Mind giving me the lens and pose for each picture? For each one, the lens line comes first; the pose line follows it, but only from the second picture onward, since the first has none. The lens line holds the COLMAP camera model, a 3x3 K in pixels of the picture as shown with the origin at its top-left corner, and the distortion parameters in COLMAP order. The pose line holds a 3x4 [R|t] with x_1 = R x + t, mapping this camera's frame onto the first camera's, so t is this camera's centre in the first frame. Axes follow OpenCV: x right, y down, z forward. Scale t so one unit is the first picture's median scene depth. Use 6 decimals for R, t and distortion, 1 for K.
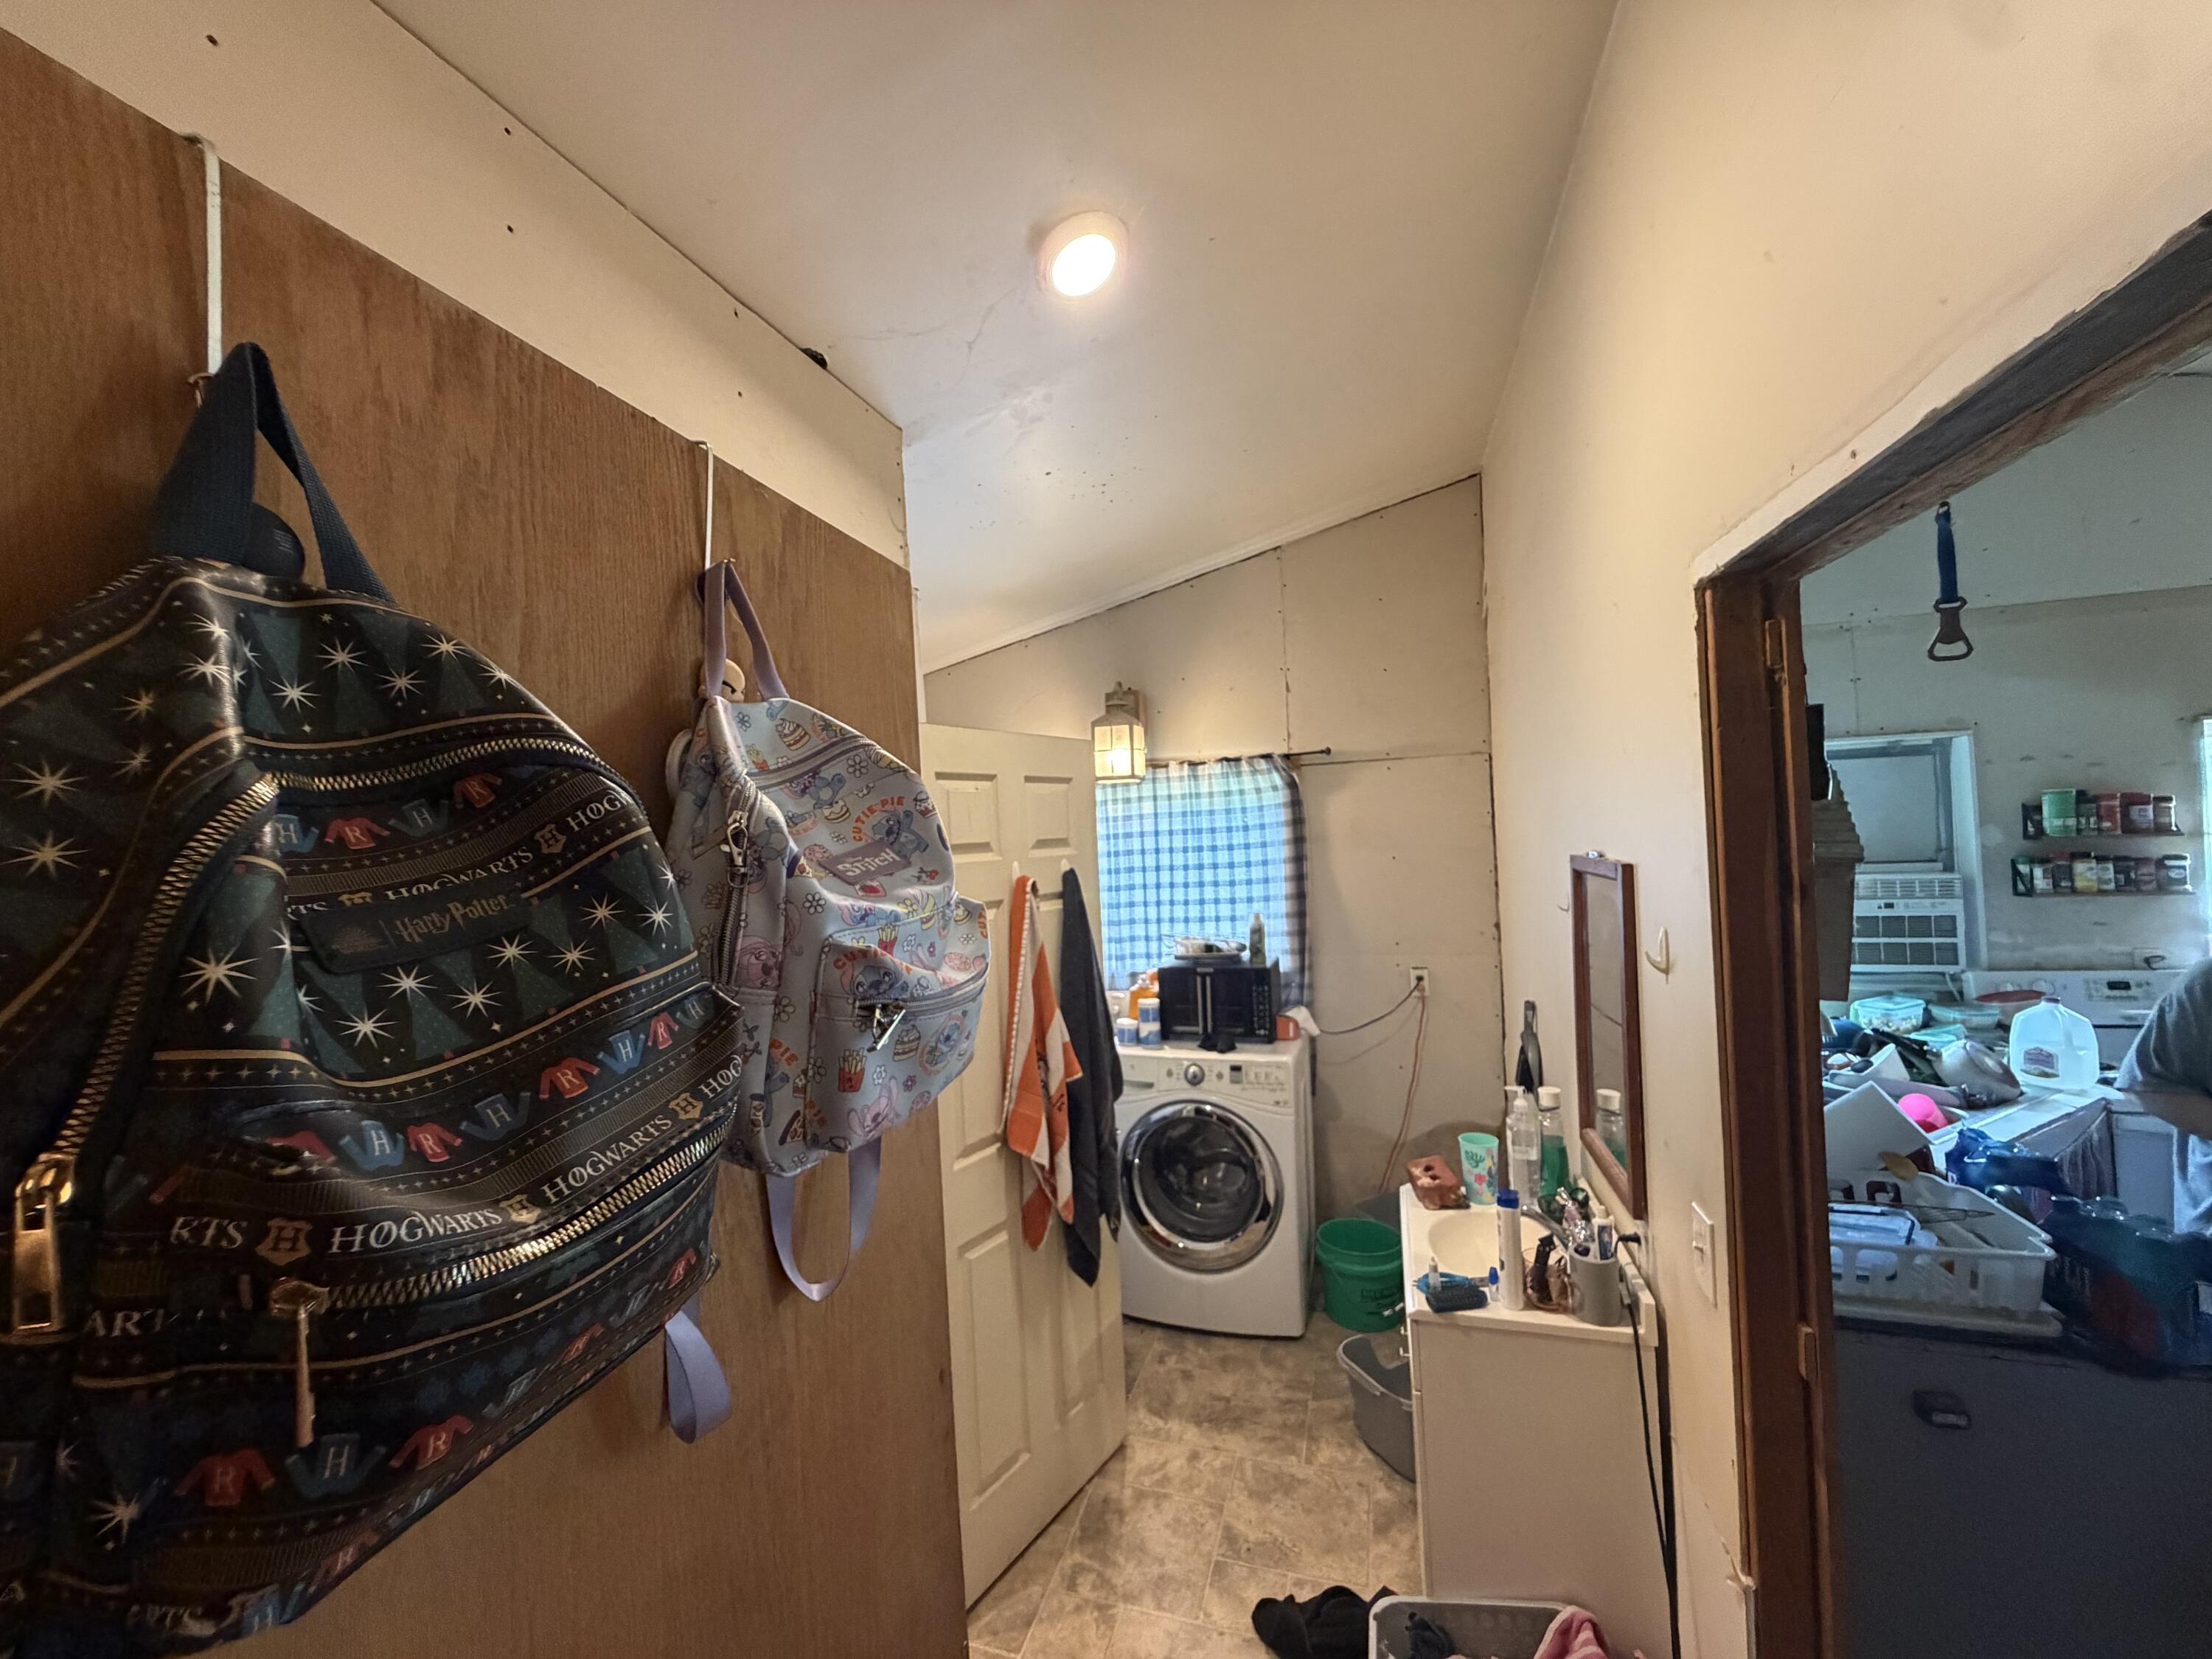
lens RADIAL K [[877.6, 0, 1105.9], [0, 877.6, 824.4], [0, 0, 1]] dist [-0.000086, -0.000089]
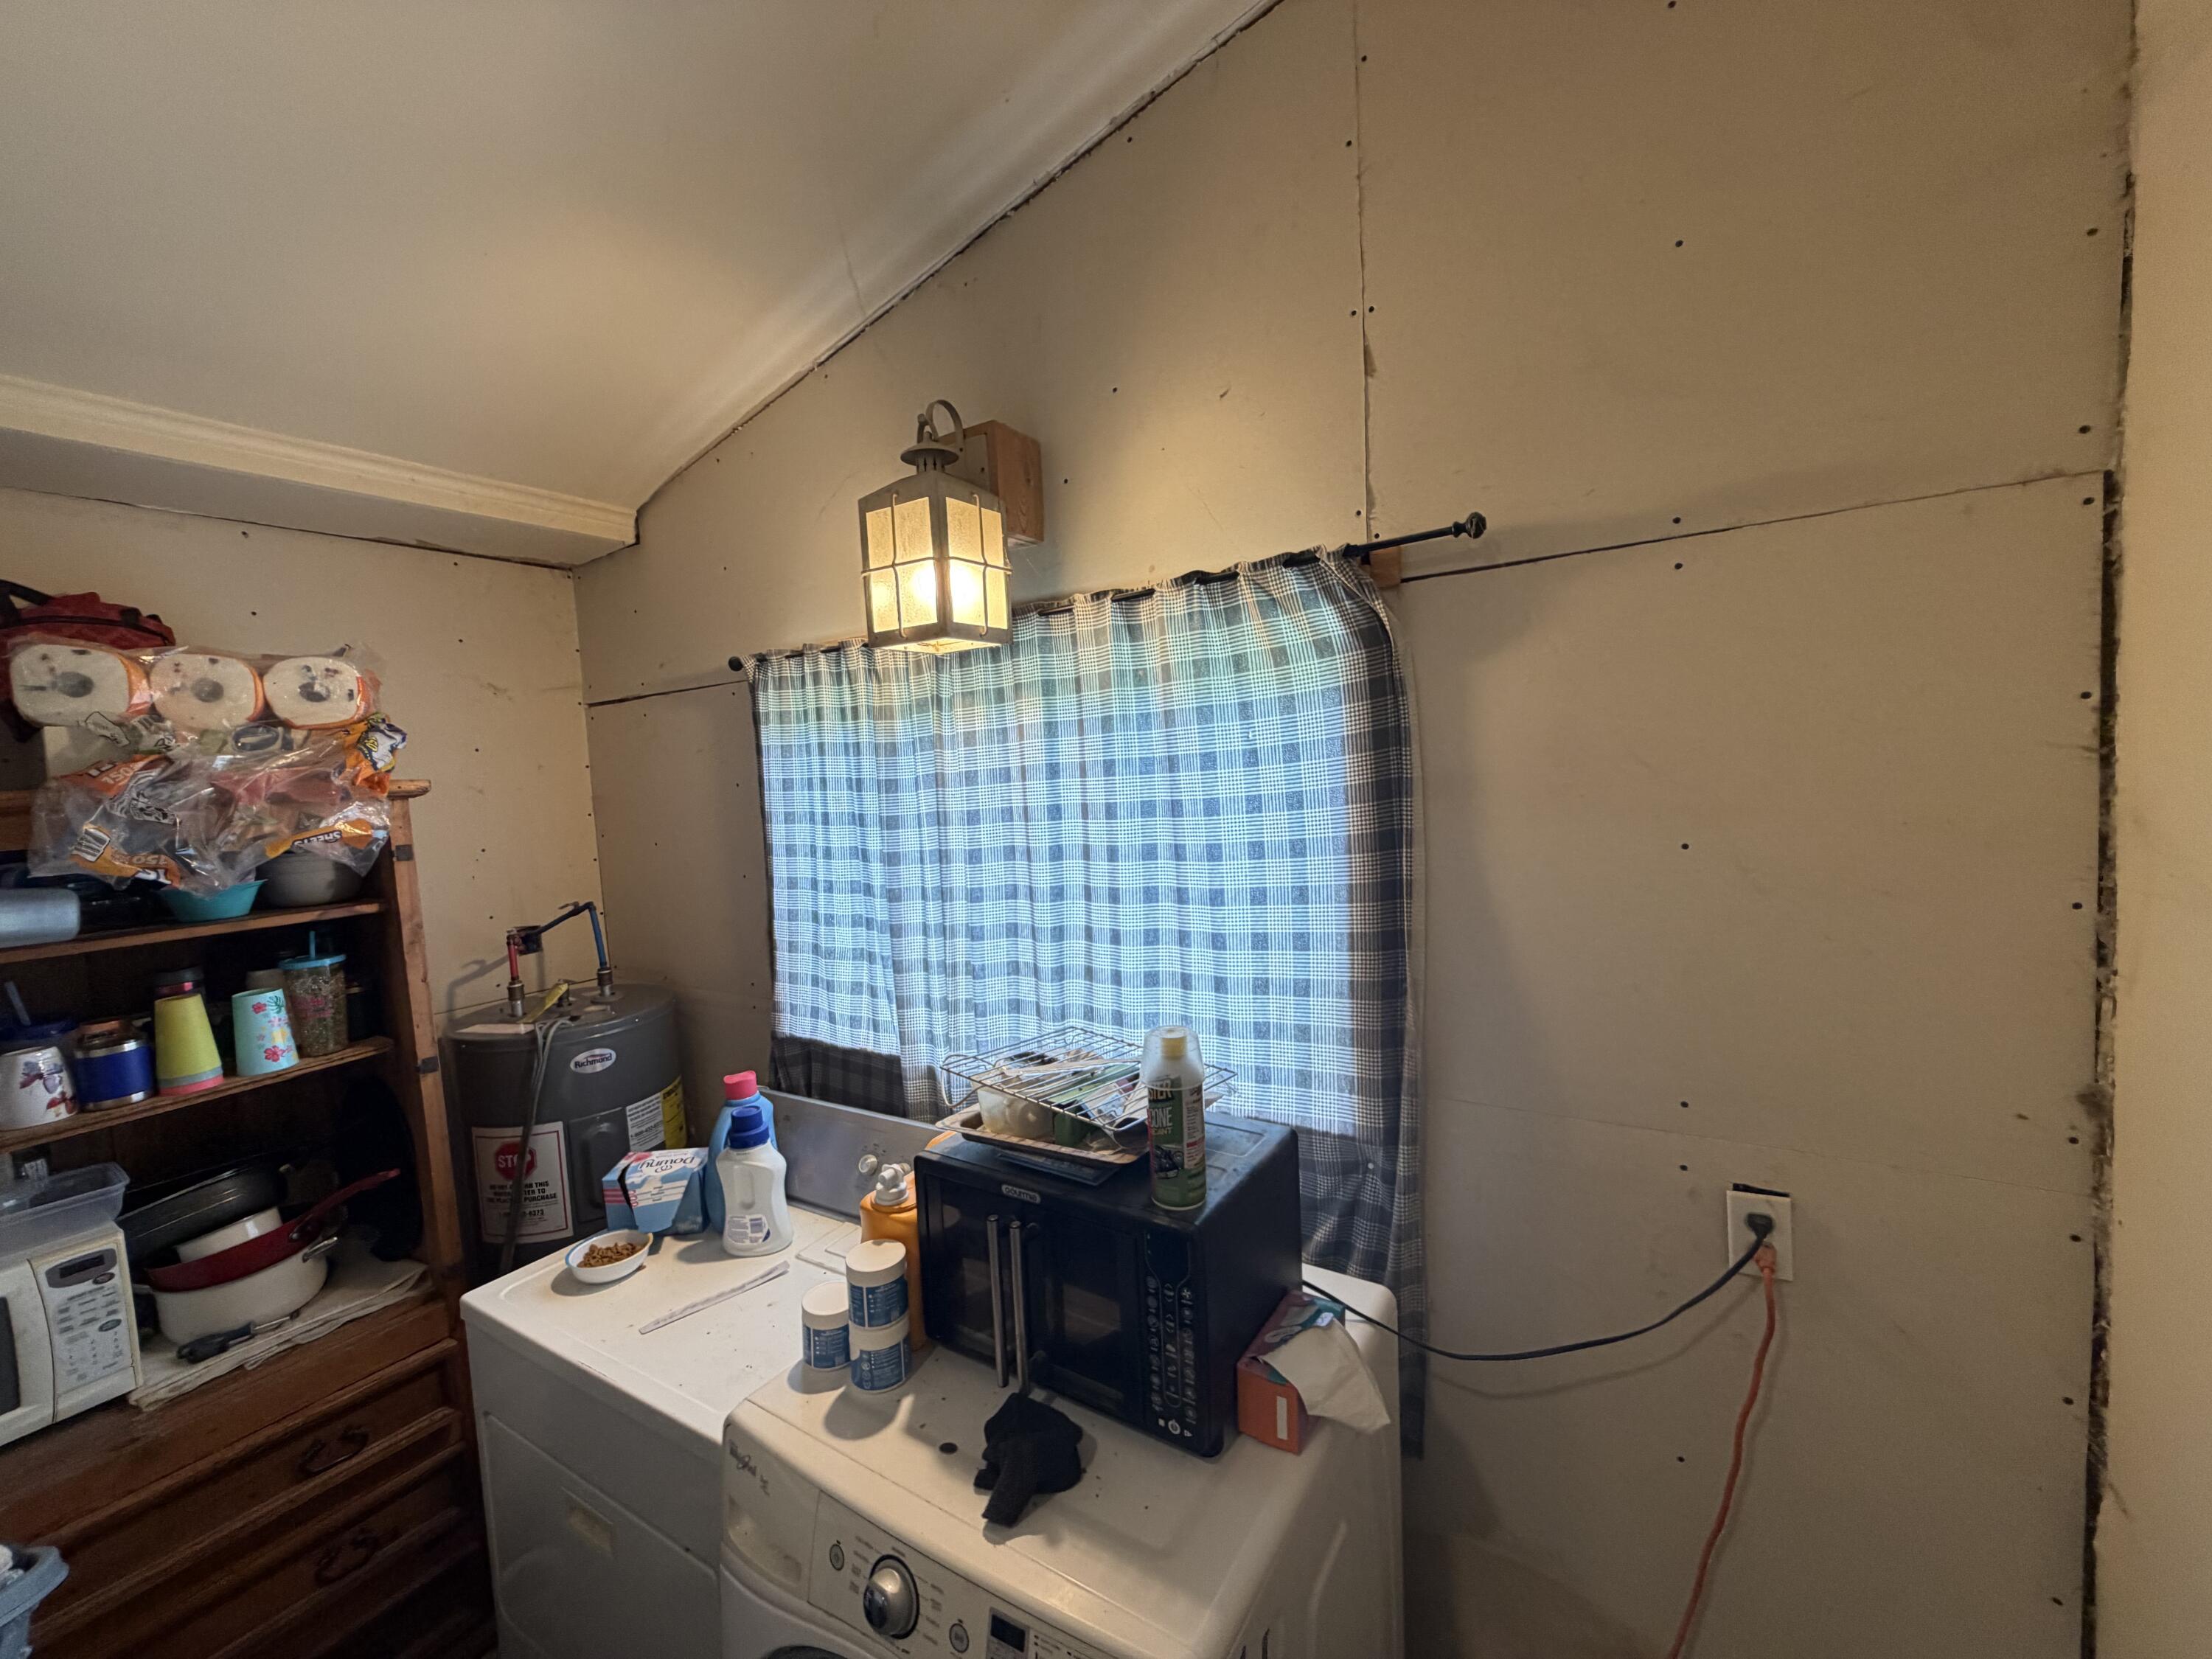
lens RADIAL K [[877.6, 0, 1110.8], [0, 877.6, 823.1], [0, 0, 1]] dist [-0.000086, -0.000089]
pose [[0.966320, 0.009632, -0.257163, 0.201246], [0.011983, 0.996531, 0.082353, 0.000673], [0.257064, -0.082661, 0.962853, 0.617251]]
